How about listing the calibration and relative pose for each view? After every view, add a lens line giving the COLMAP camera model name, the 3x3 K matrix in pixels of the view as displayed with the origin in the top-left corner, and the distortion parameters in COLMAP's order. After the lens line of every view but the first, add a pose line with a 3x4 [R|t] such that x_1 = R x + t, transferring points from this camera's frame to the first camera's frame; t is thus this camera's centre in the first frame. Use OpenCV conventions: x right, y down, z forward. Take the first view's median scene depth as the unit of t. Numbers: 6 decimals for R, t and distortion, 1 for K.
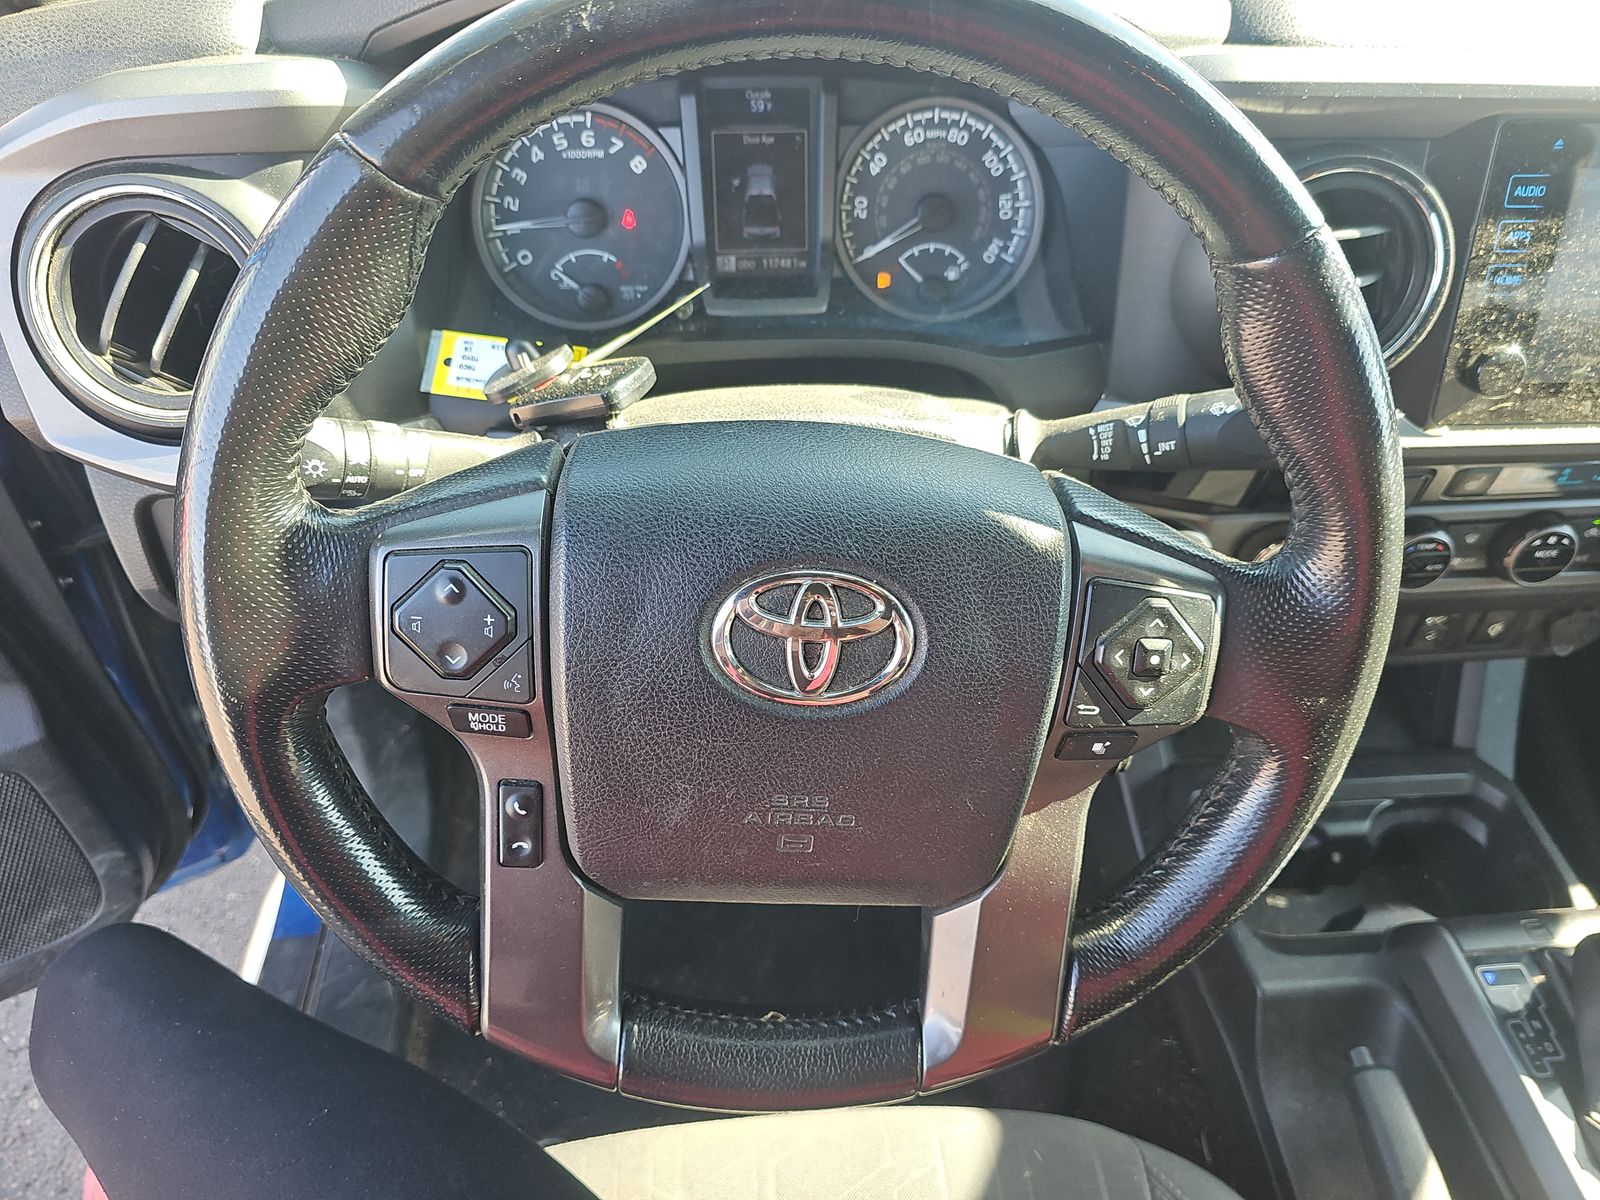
lens RADIAL K [[1194.7, 0, 793.8], [0, 1194.7, 599.6], [0, 0, 1]] dist [0.024954, -0.004116]
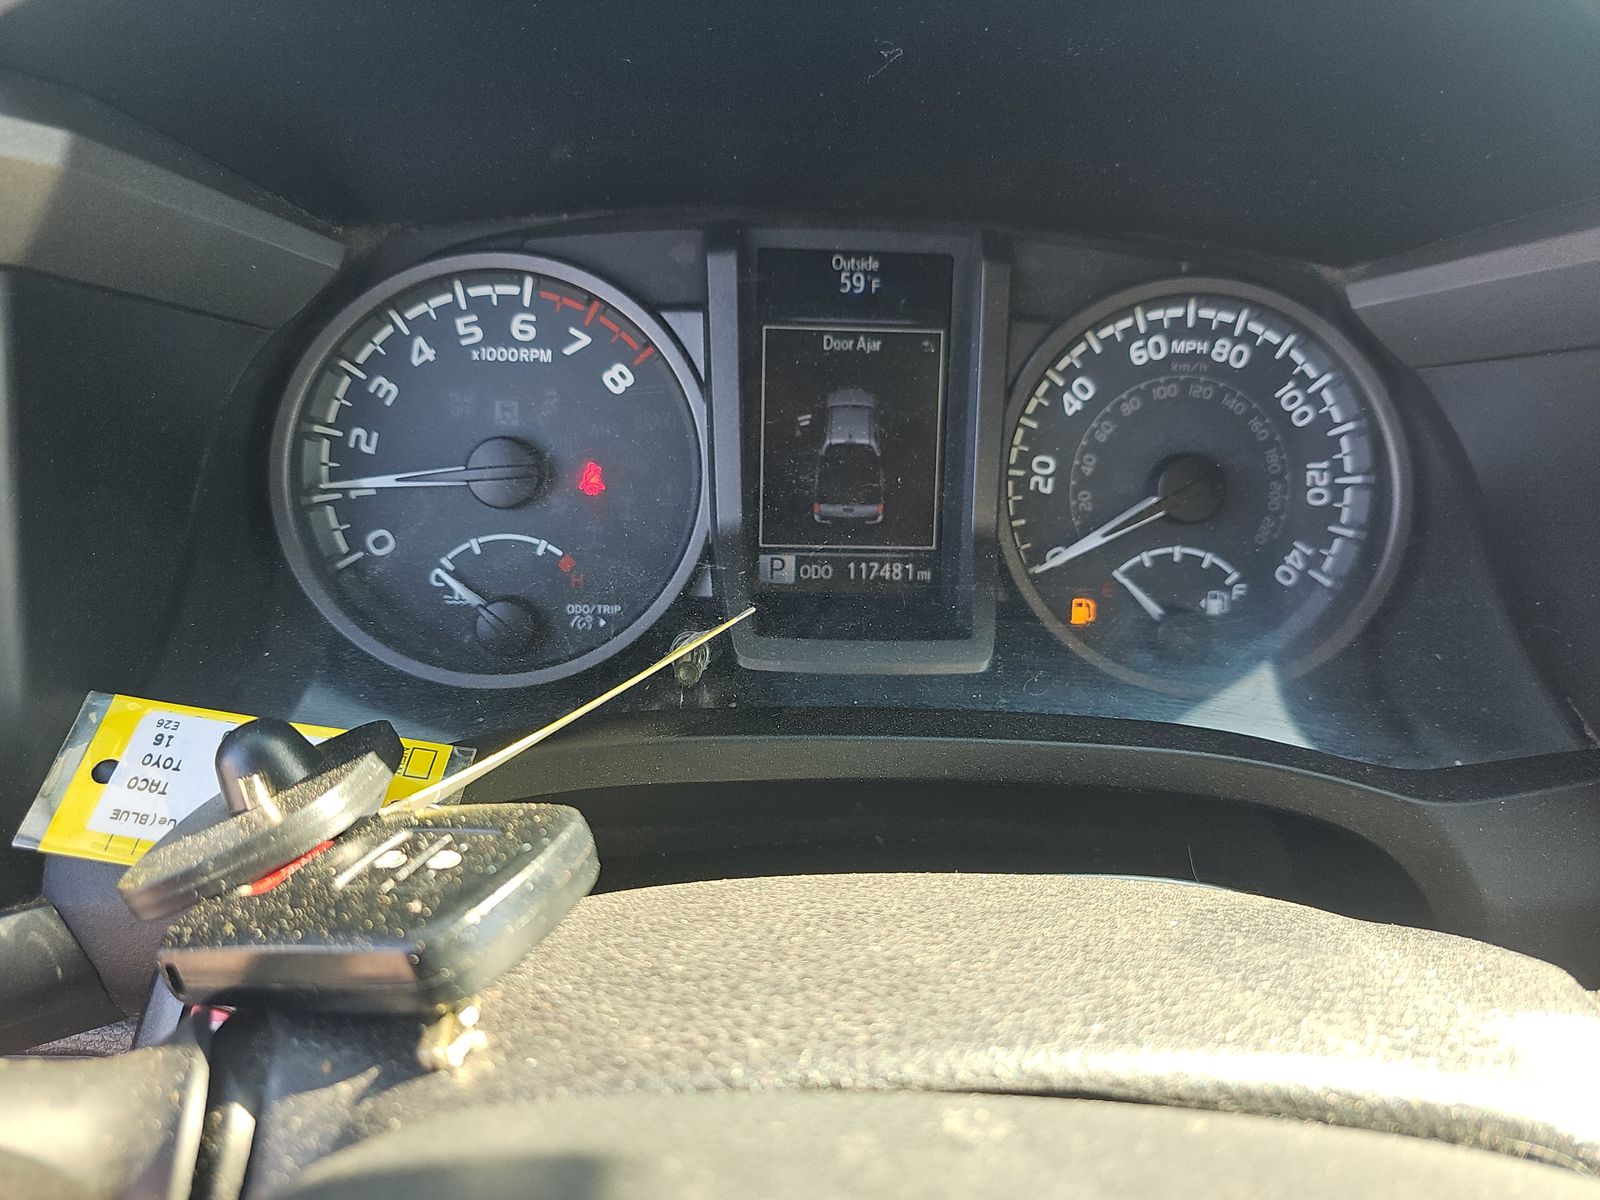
lens RADIAL K [[1194.7, 0, 799.9], [0, 1194.7, 601.0], [0, 0, 1]] dist [0.024954, -0.004116]
pose [[0.999349, 0.036023, 0.002148, -0.049164], [-0.034298, 0.966648, -0.253802, -0.142048], [-0.011219, 0.253563, 0.967254, 0.524487]]
